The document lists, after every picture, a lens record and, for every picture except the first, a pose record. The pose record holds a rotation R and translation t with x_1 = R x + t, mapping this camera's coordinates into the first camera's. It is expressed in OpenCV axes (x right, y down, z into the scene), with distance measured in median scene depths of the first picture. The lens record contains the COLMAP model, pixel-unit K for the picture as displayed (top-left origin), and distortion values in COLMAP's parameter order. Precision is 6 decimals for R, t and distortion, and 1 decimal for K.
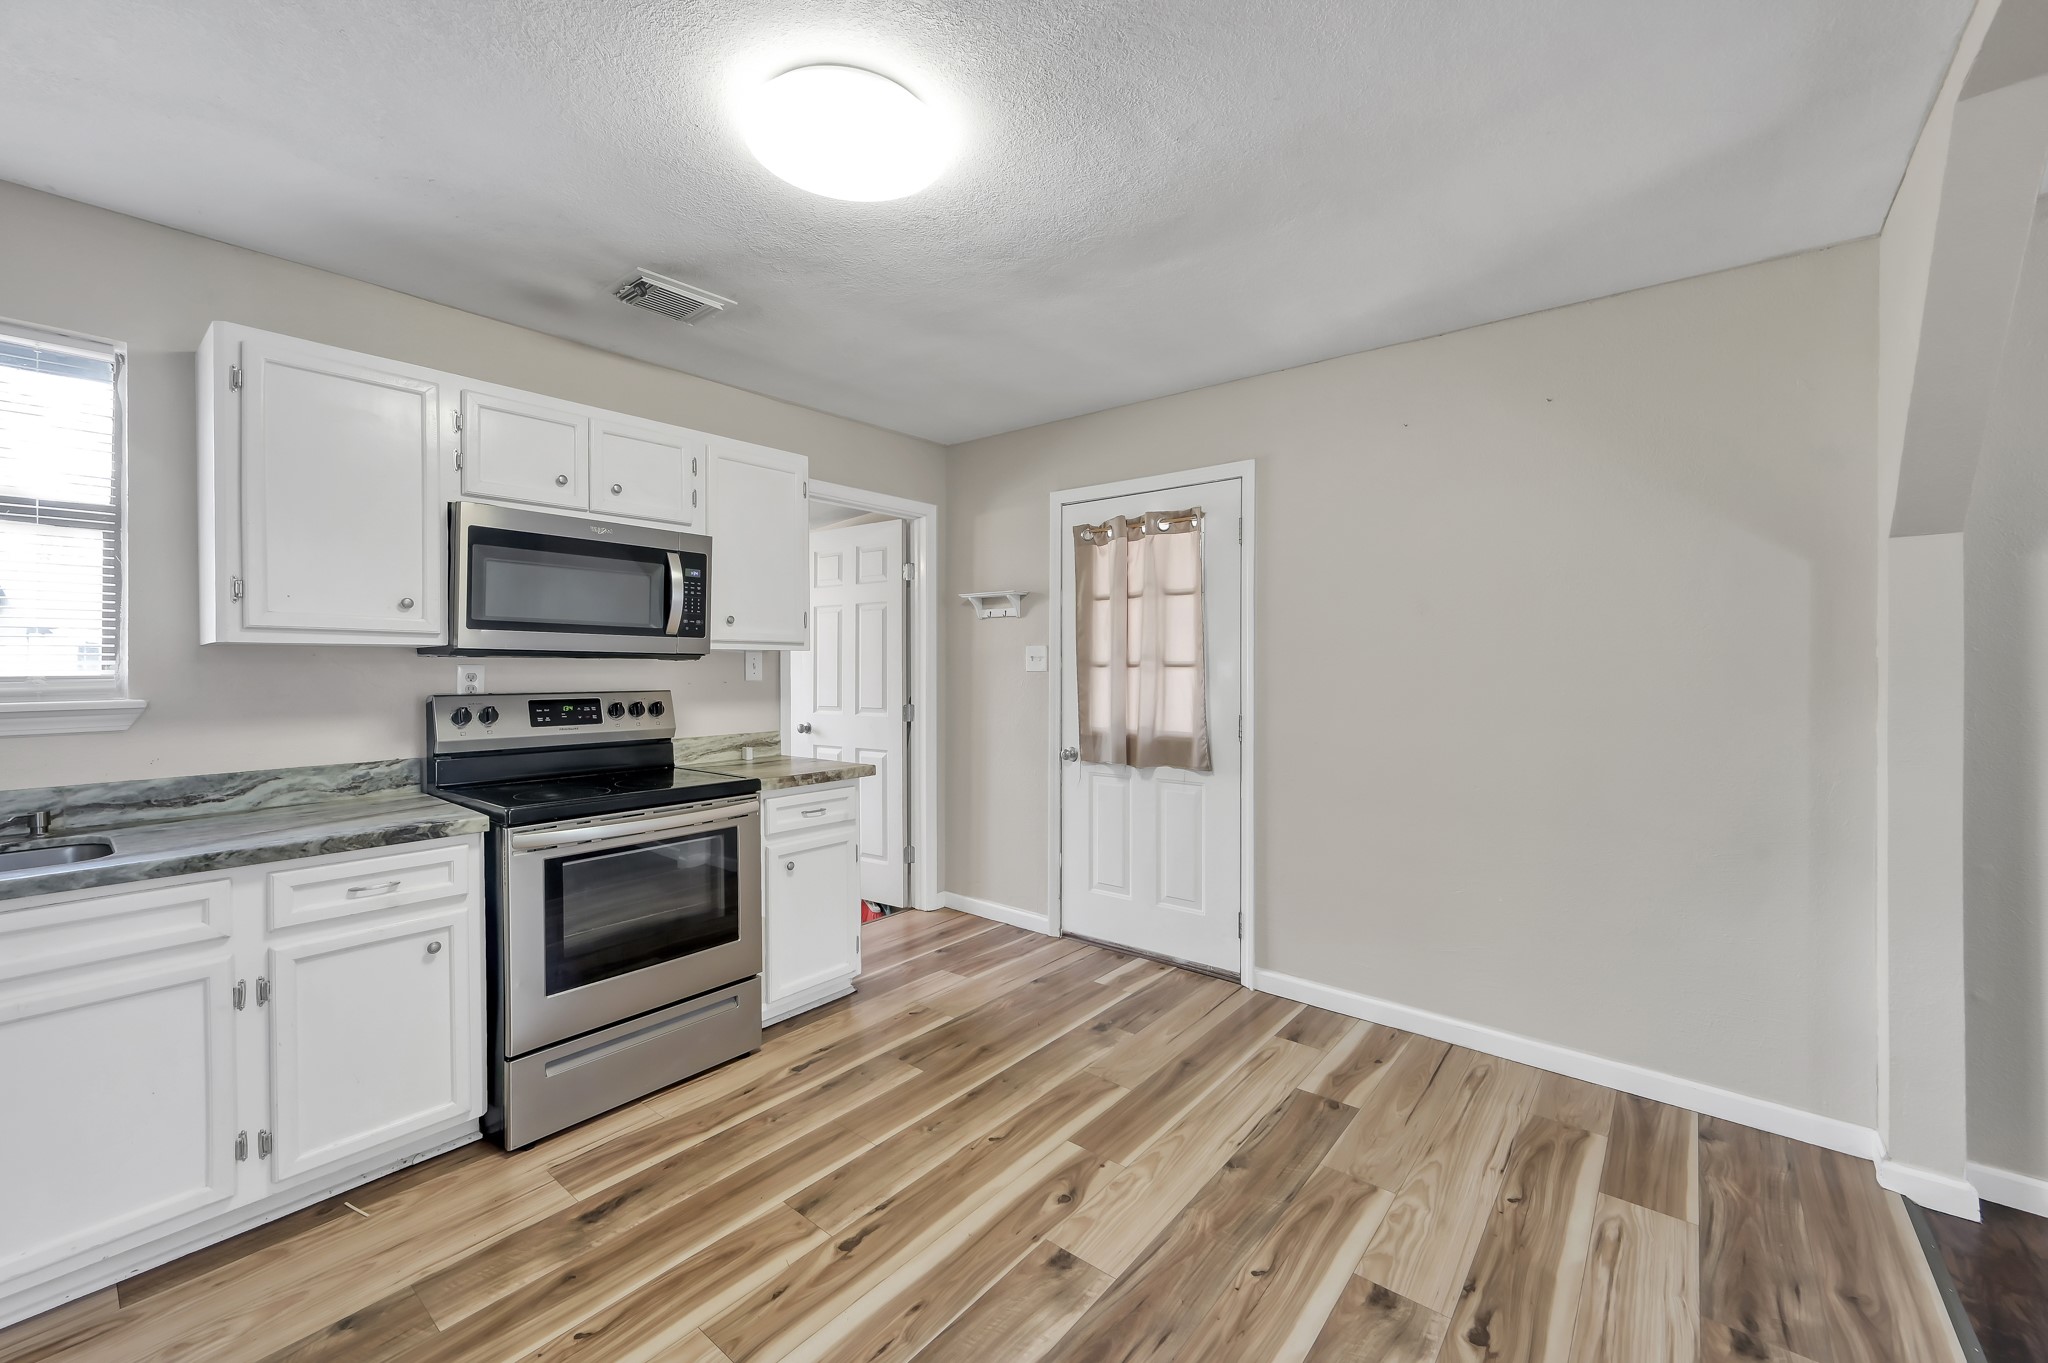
lens RADIAL K [[831.0, 0, 1023.3], [0, 831.0, 663.6], [0, 0, 1]] dist [-0.001250, -0.000233]
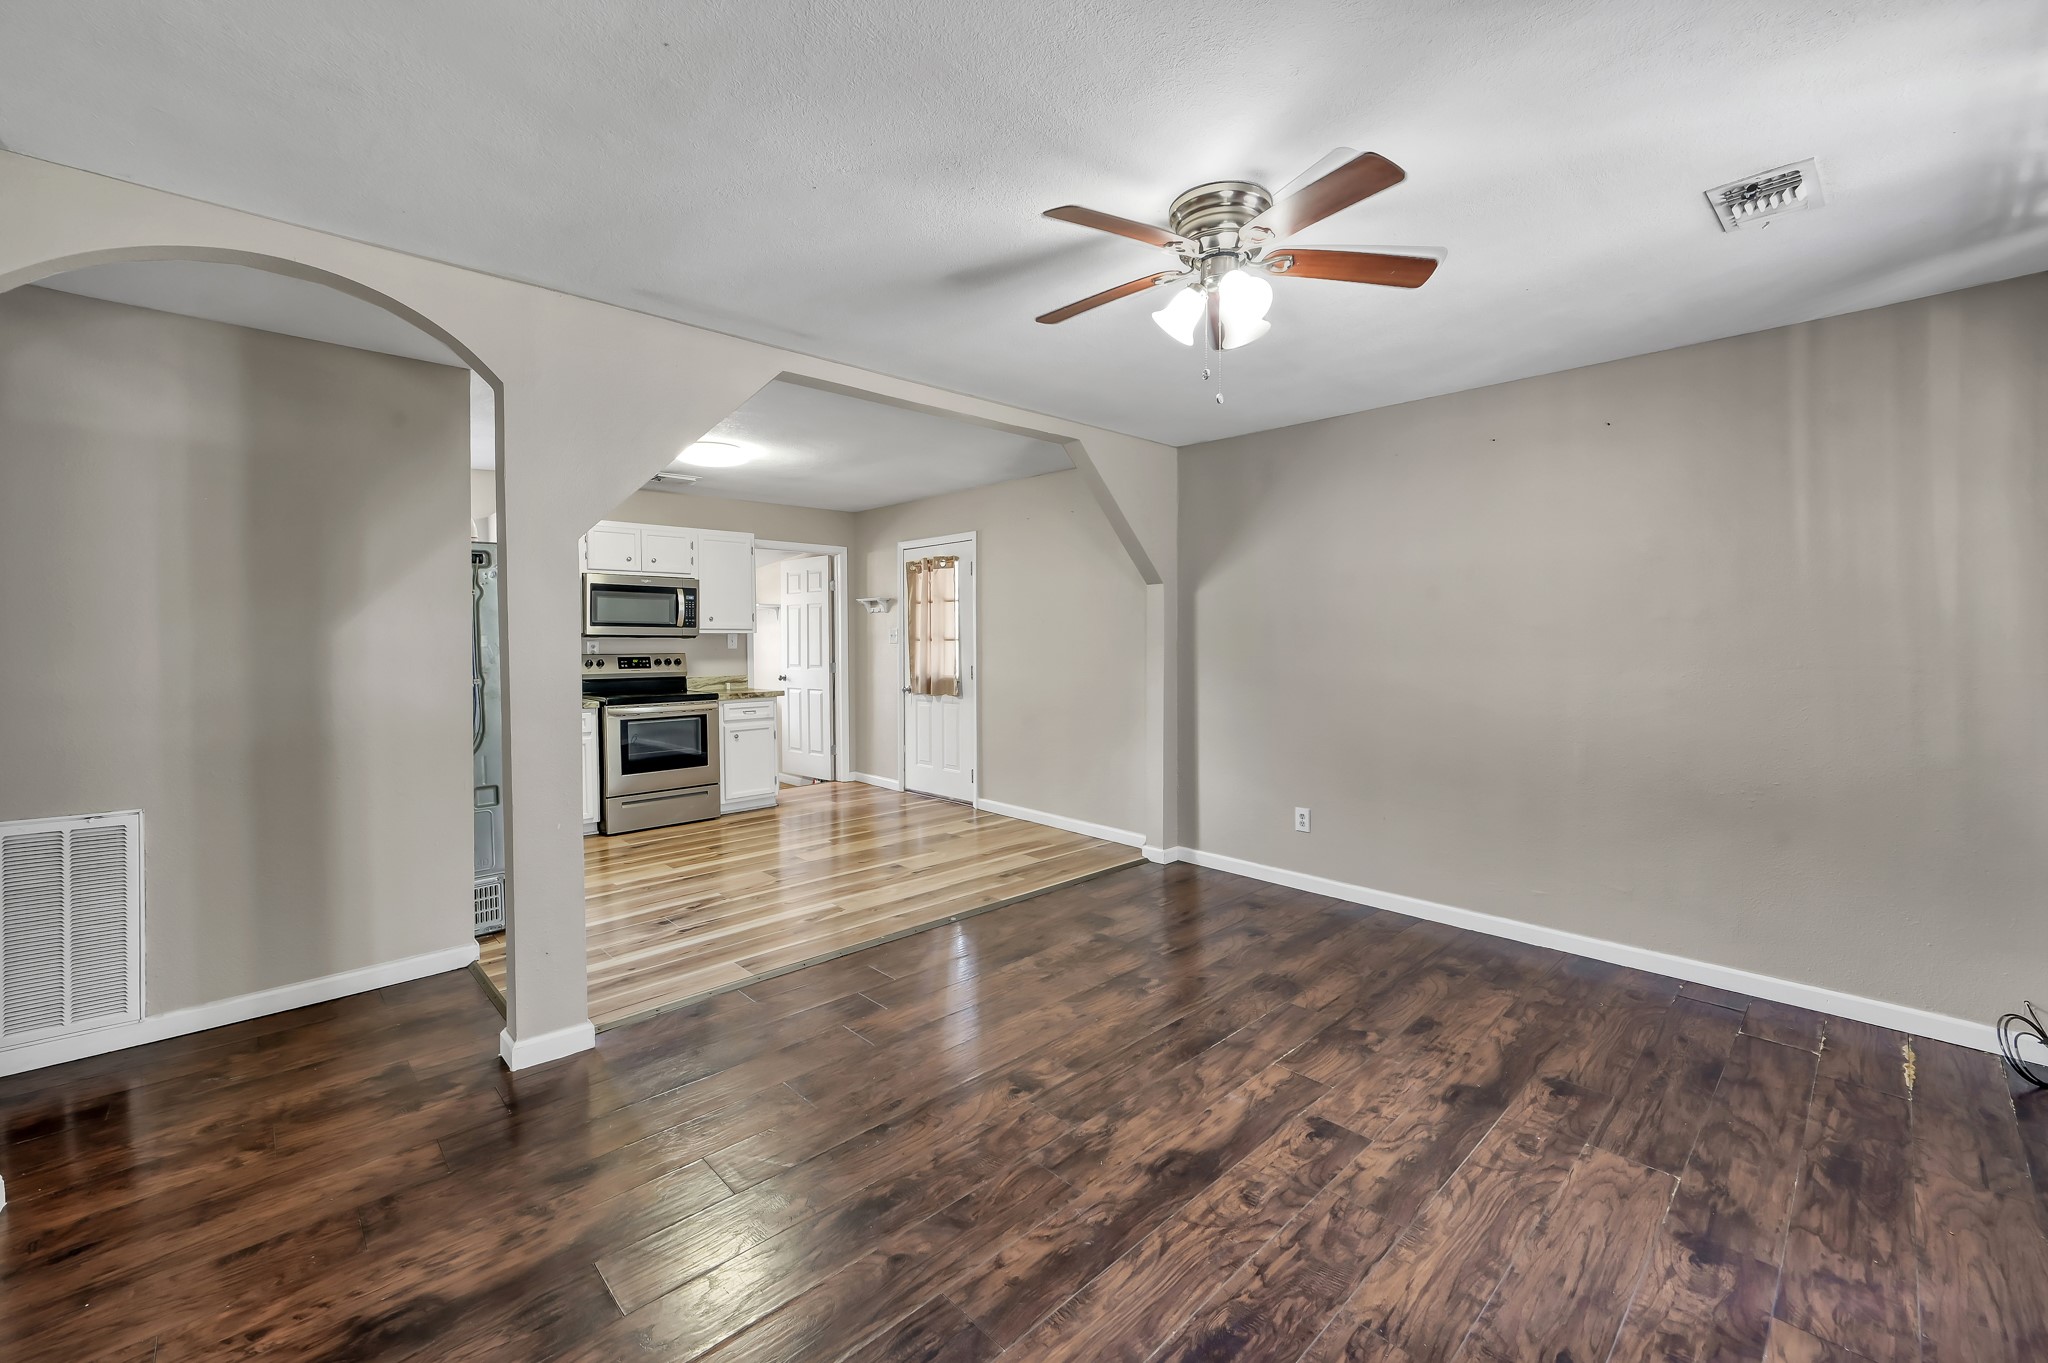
lens RADIAL K [[831.0, 0, 1024.1], [0, 831.0, 649.0], [0, 0, 1]] dist [-0.001250, -0.000233]
pose [[0.992619, -0.002868, -0.121243, 0.701226], [0.004594, 0.999892, 0.013959, -0.002819], [0.121190, -0.014413, 0.992525, -0.998041]]
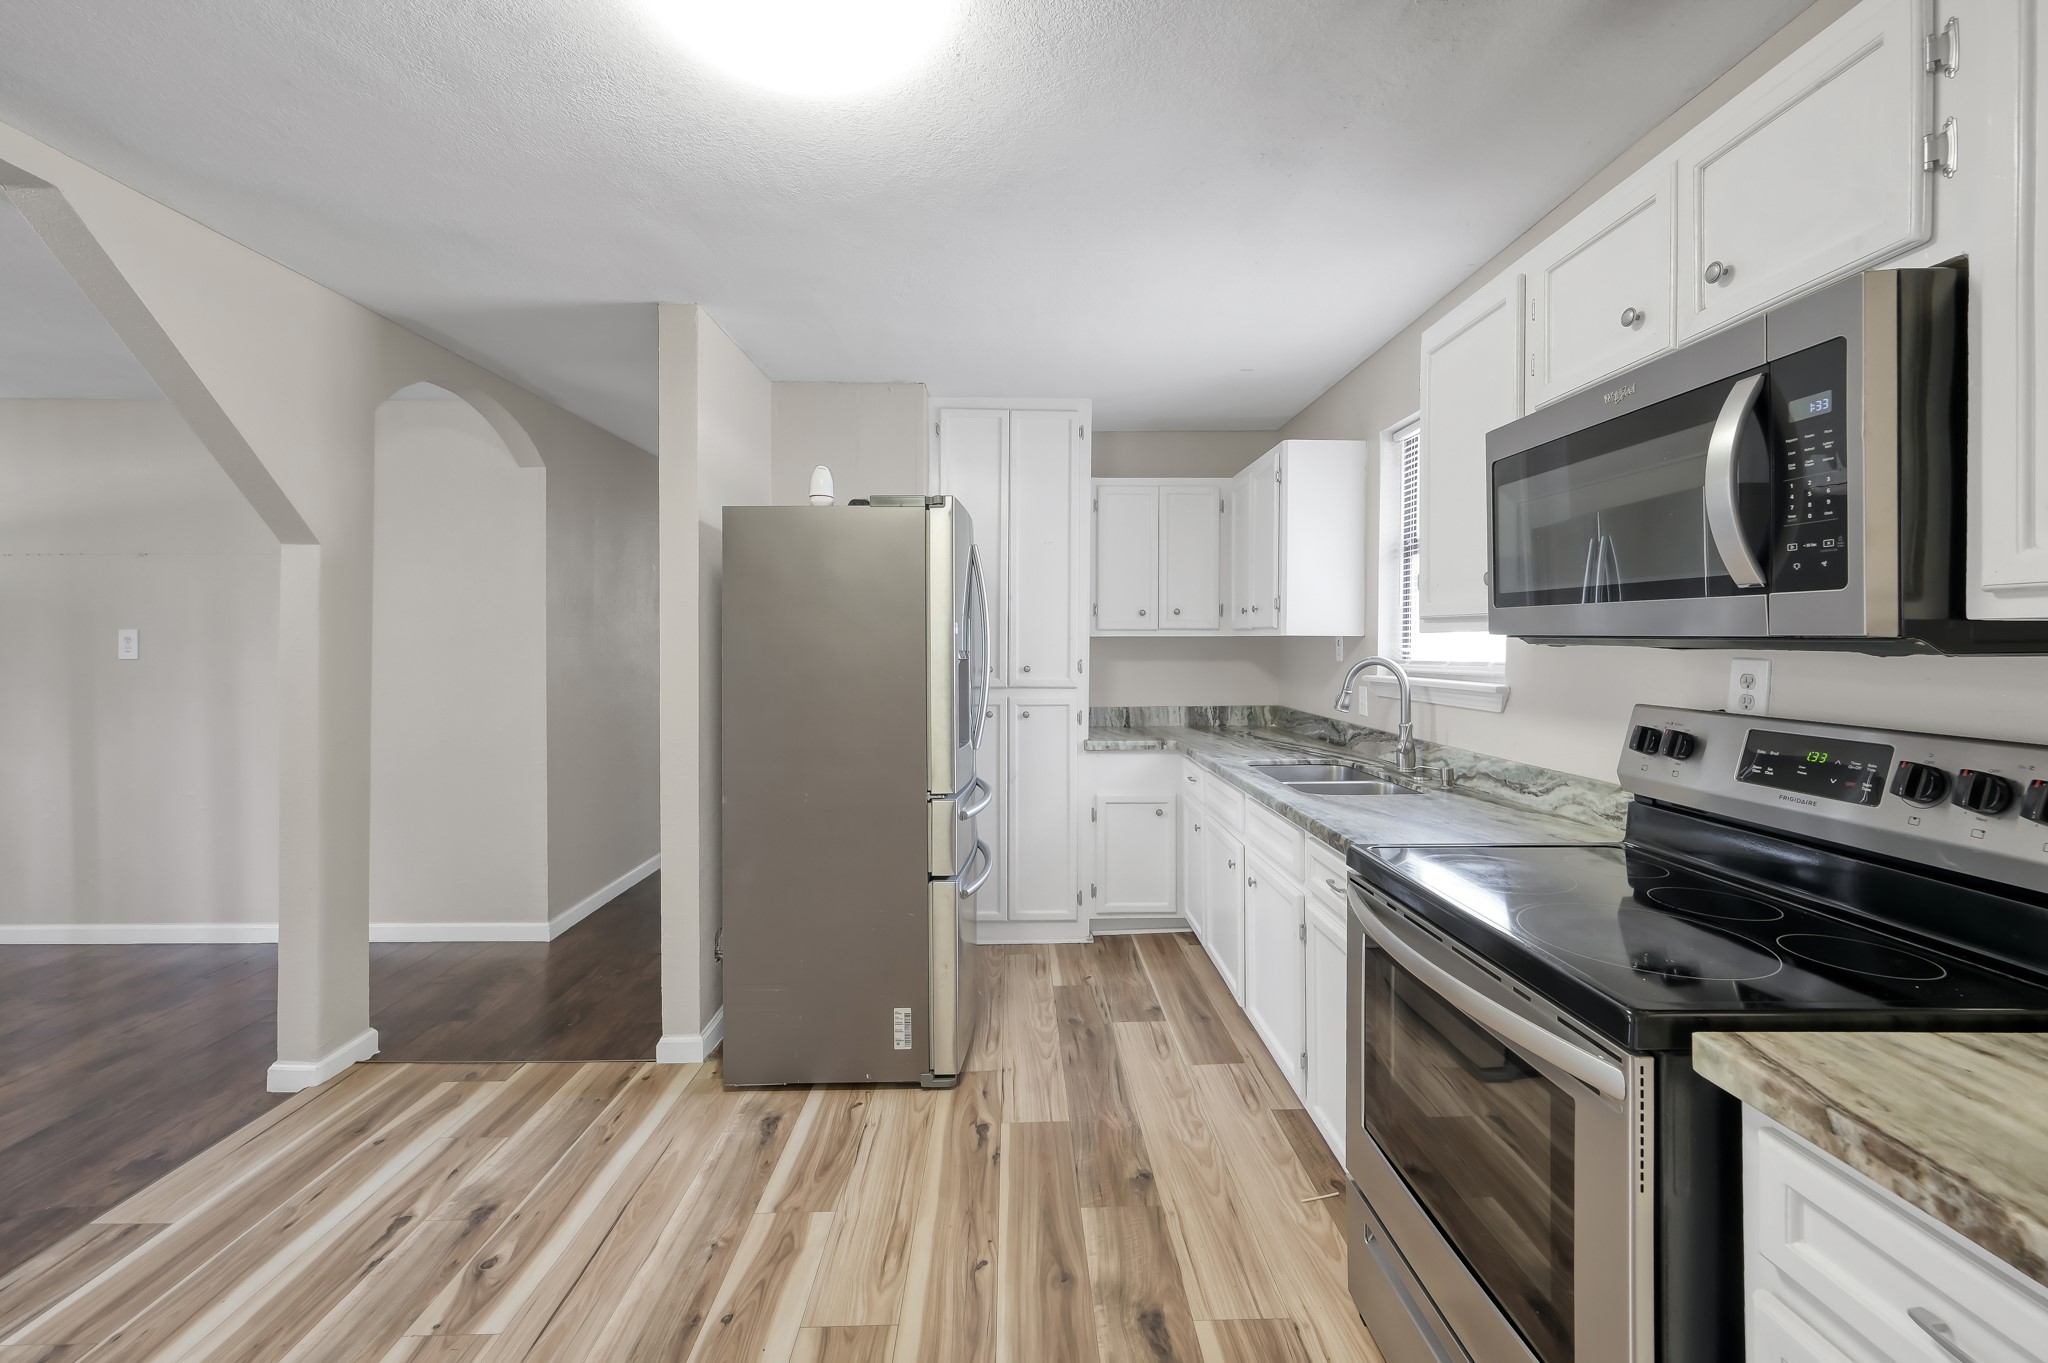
lens RADIAL K [[831.0, 0, 1042.3], [0, 831.0, 651.8], [0, 0, 1]] dist [-0.001250, -0.000233]
pose [[-0.750182, 0.012826, -0.661107, 0.072632], [0.006376, 0.999906, 0.012164, -0.012417], [0.661200, 0.004910, -0.750193, 1.035949]]
